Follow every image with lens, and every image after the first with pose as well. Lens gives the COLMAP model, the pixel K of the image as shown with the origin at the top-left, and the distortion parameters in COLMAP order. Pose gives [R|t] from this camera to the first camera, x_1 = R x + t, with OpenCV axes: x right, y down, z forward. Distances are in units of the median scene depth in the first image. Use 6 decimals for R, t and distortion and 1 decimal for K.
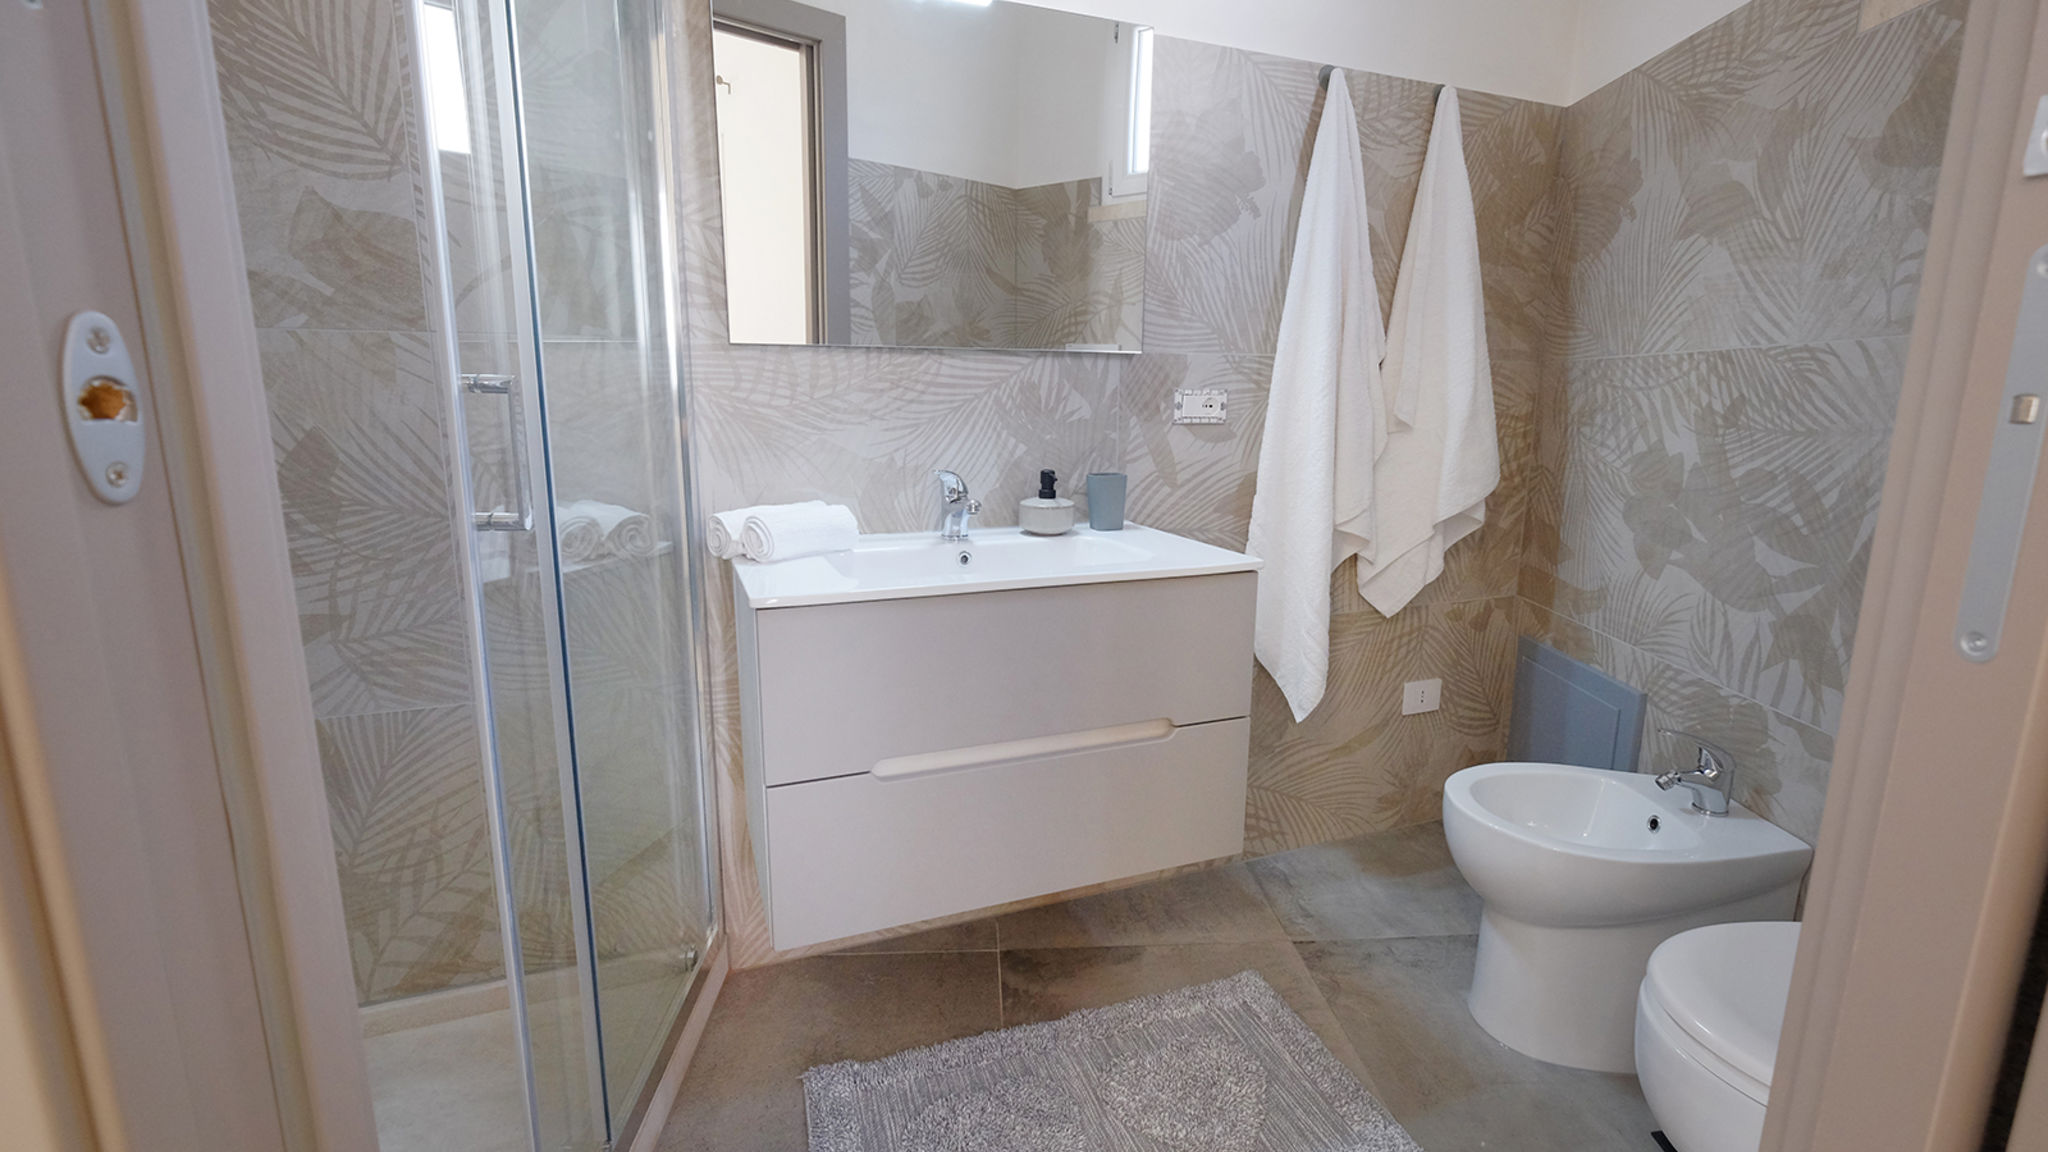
lens RADIAL K [[885.6, 0, 1020.6], [0, 885.6, 557.7], [0, 0, 1]] dist [-0.003463, -0.000434]
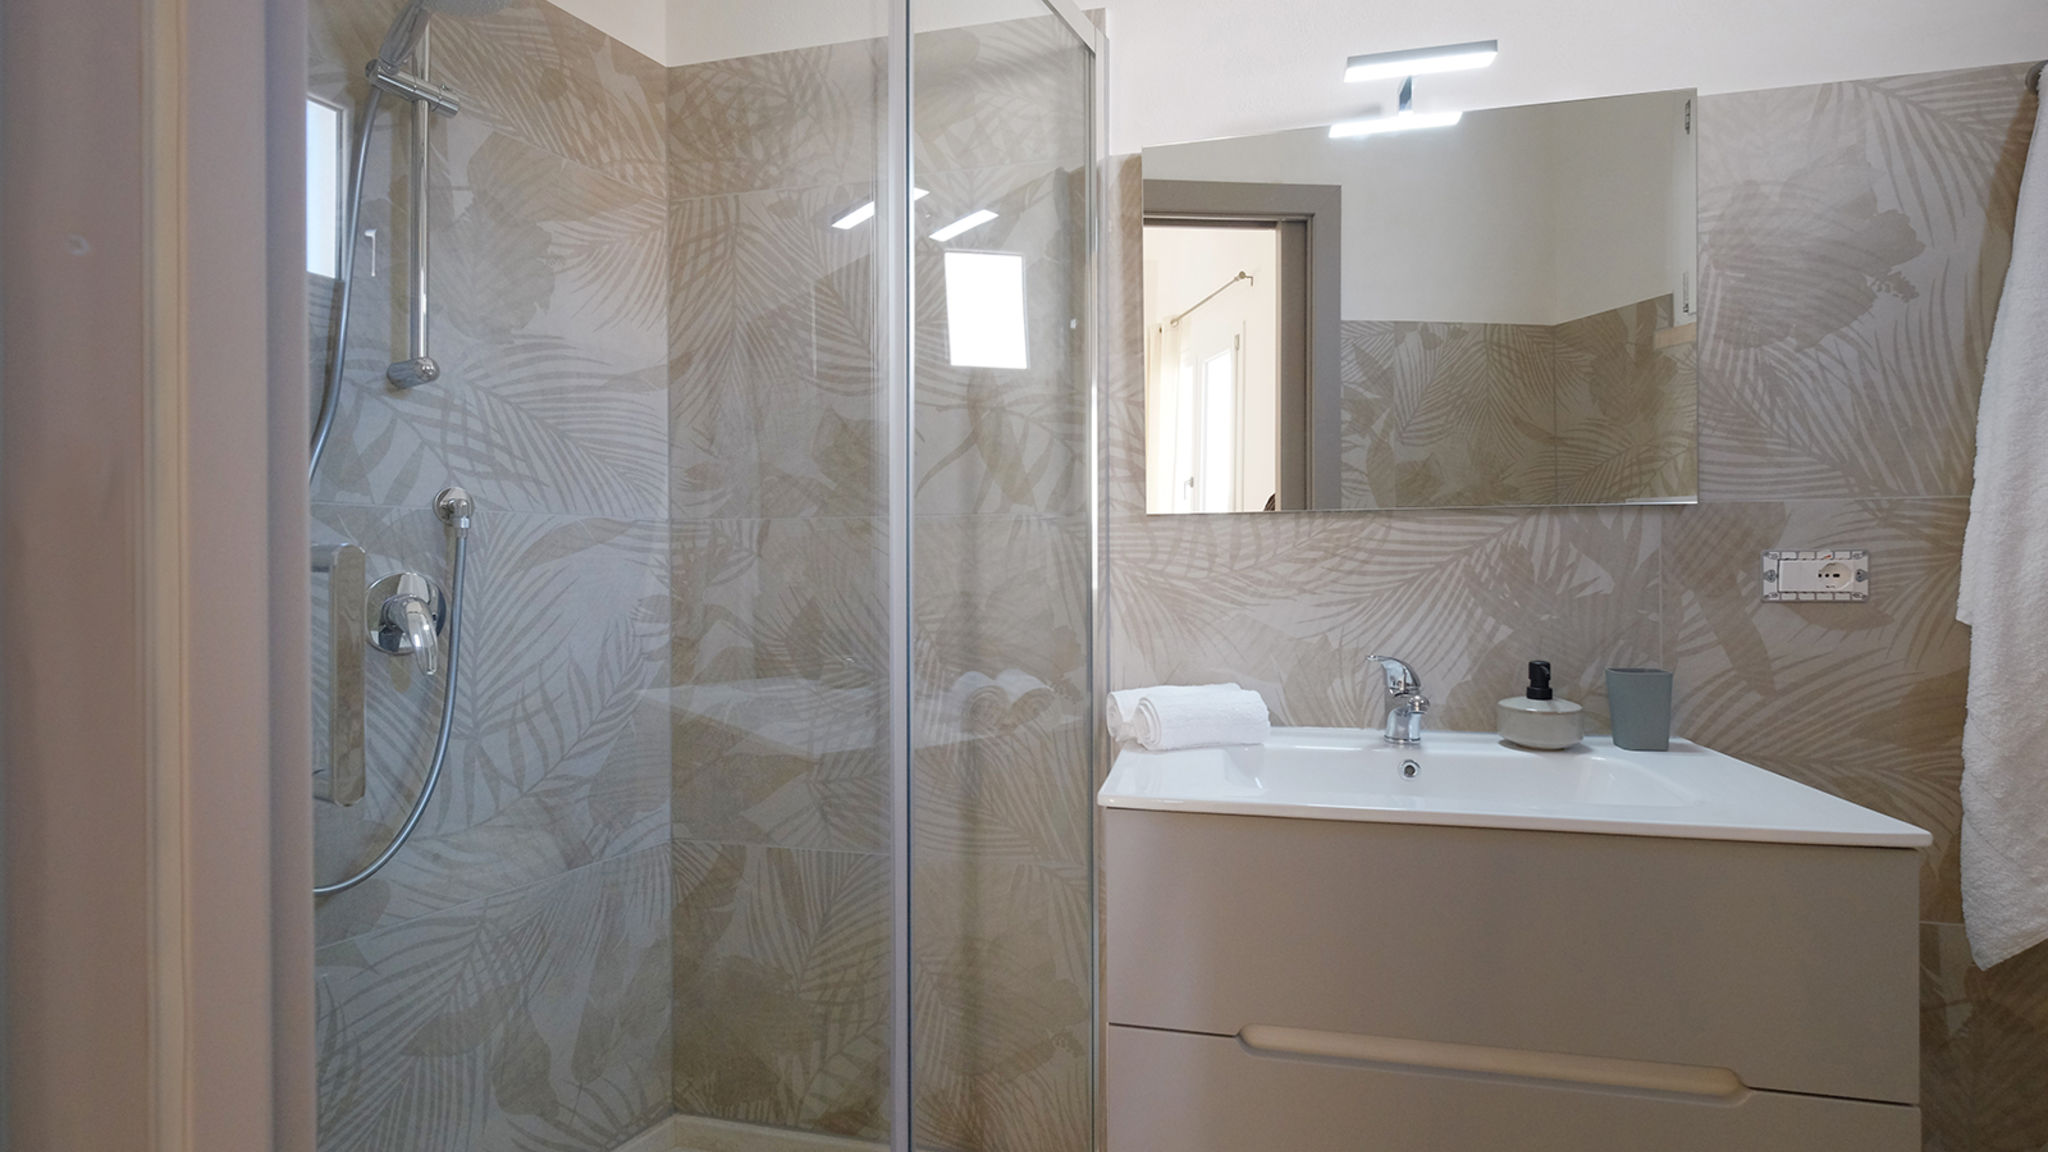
lens RADIAL K [[897.0, 0, 1018.4], [0, 897.0, 566.5], [0, 0, 1]] dist [-0.002206, -0.000320]
pose [[0.830631, -0.012285, -0.556688, 0.087898], [-0.089865, 0.983693, -0.155795, -0.019141], [0.549524, 0.179435, 0.815982, 0.119895]]
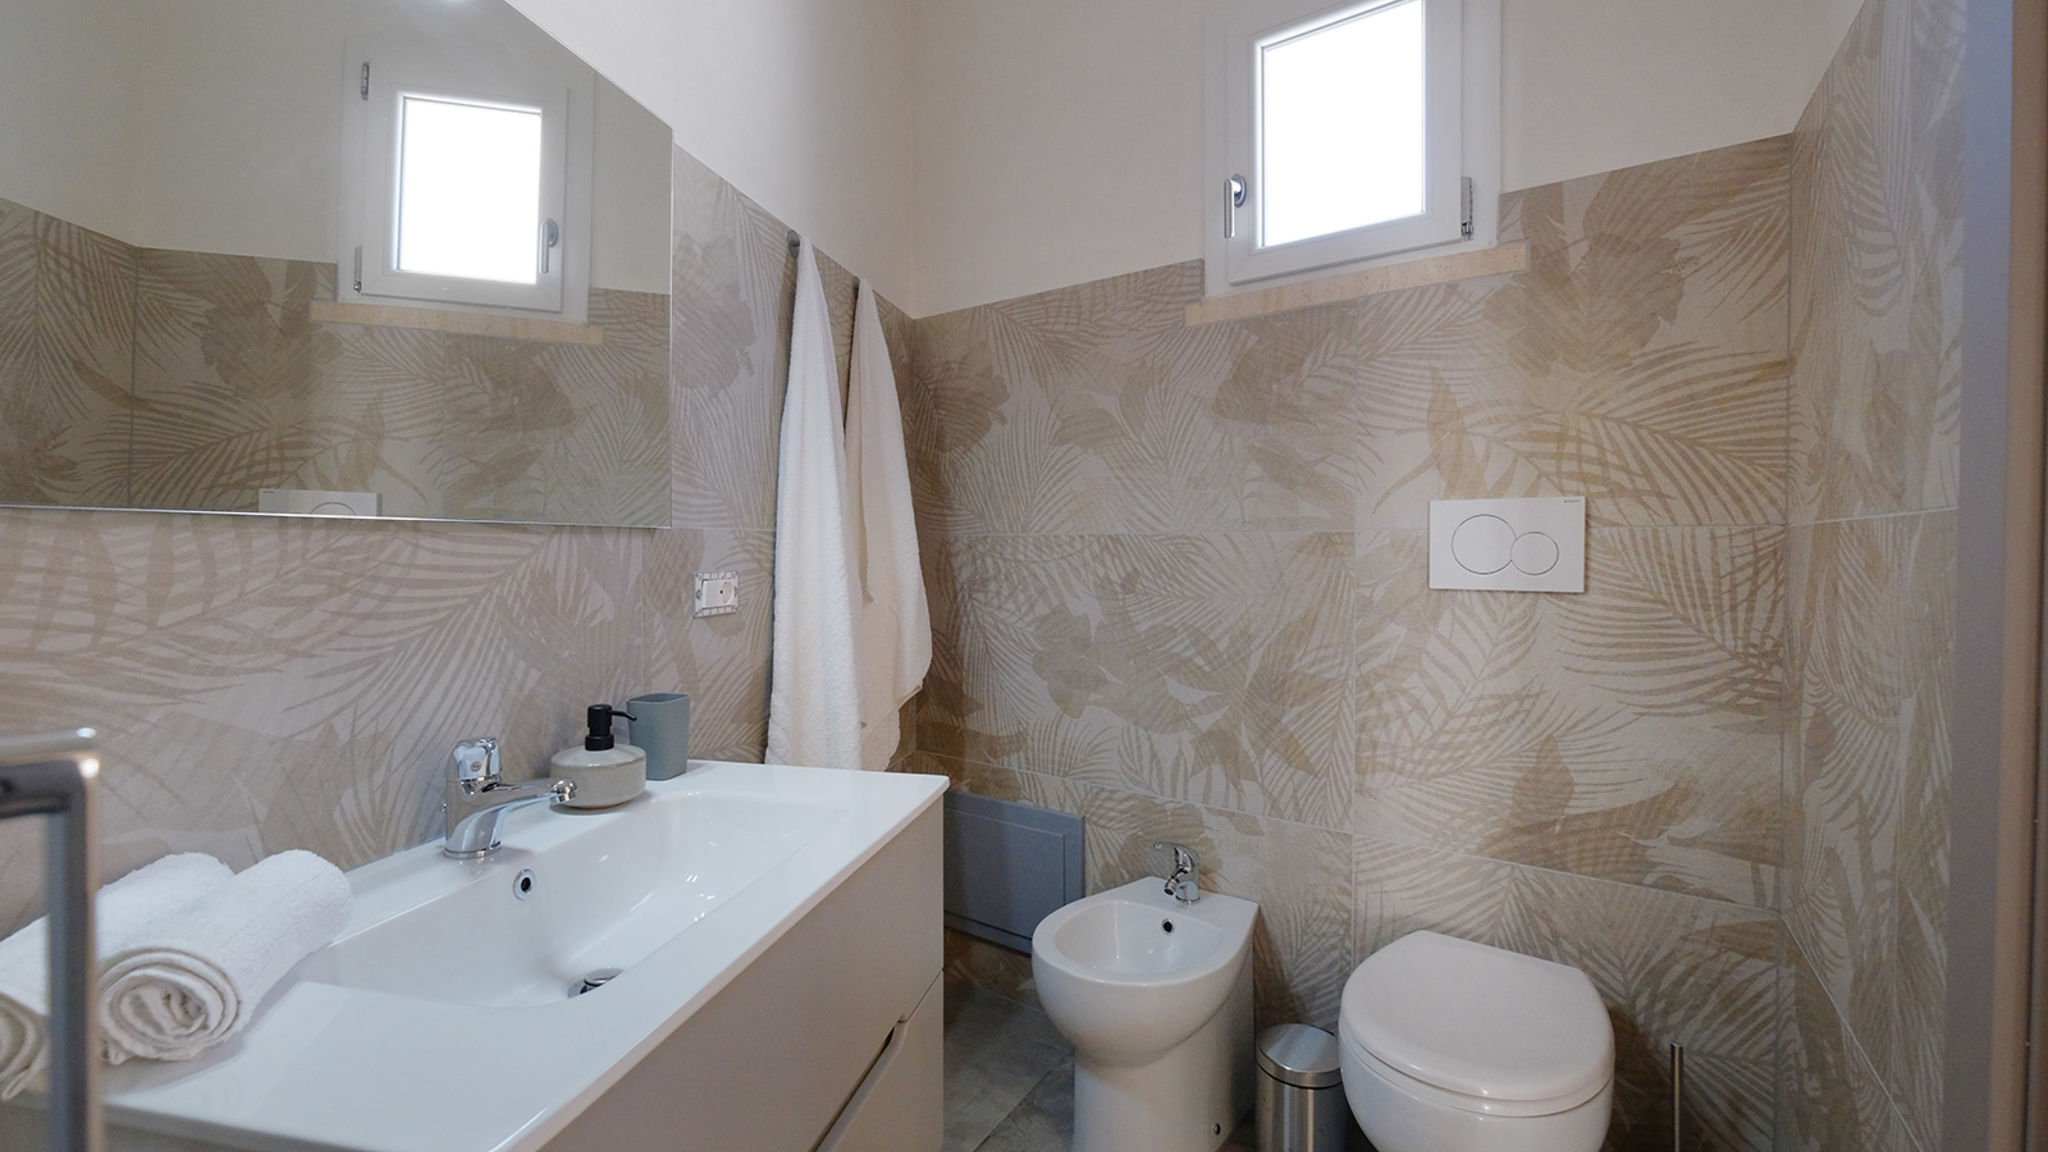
lens RADIAL K [[889.3, 0, 1025.0], [0, 889.3, 561.8], [0, 0, 1]] dist [-0.003022, 0.000375]
pose [[0.565025, -0.018149, 0.824874, -0.331355], [0.150638, 0.985223, -0.081508, -0.102169], [-0.811206, 0.170312, 0.559409, 0.359820]]
